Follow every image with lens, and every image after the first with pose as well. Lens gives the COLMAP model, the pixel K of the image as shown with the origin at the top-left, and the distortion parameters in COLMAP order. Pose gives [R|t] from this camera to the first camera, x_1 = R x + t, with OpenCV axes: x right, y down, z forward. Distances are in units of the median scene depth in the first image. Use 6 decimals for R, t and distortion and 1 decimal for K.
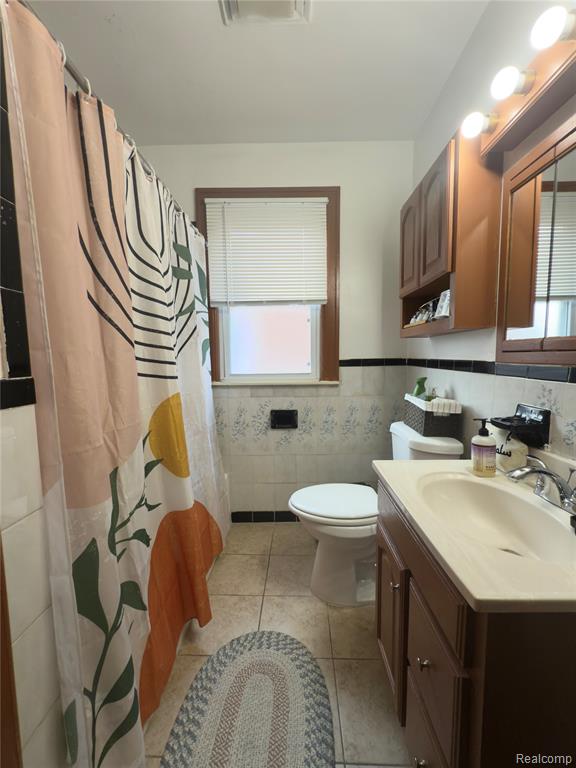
lens RADIAL K [[305.8, 0, 289.2], [0, 305.8, 386.5], [0, 0, 1]] dist [-0.002888, 0.000296]
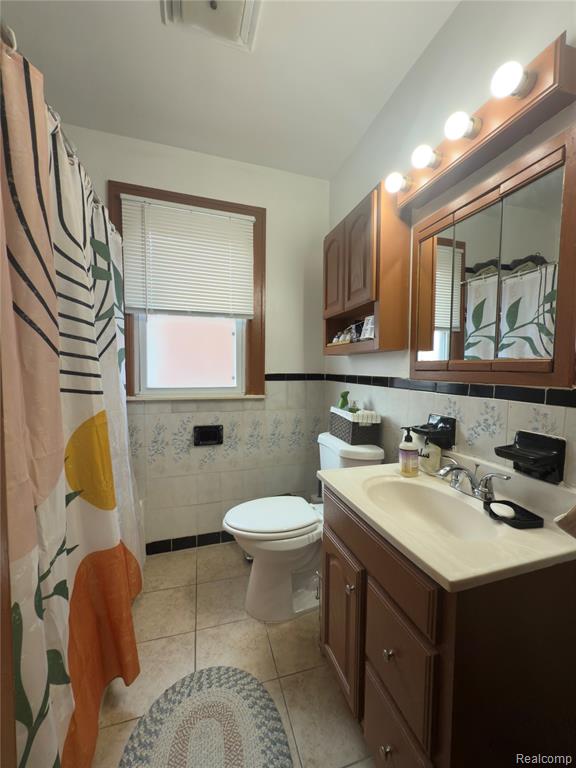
lens RADIAL K [[305.8, 0, 288.7], [0, 305.8, 386.3], [0, 0, 1]] dist [-0.002888, 0.000296]
pose [[0.948597, 0.003664, 0.316466, -0.137327], [0.009961, 0.999092, -0.041425, -0.005920], [-0.316330, 0.042448, 0.947699, 0.018075]]
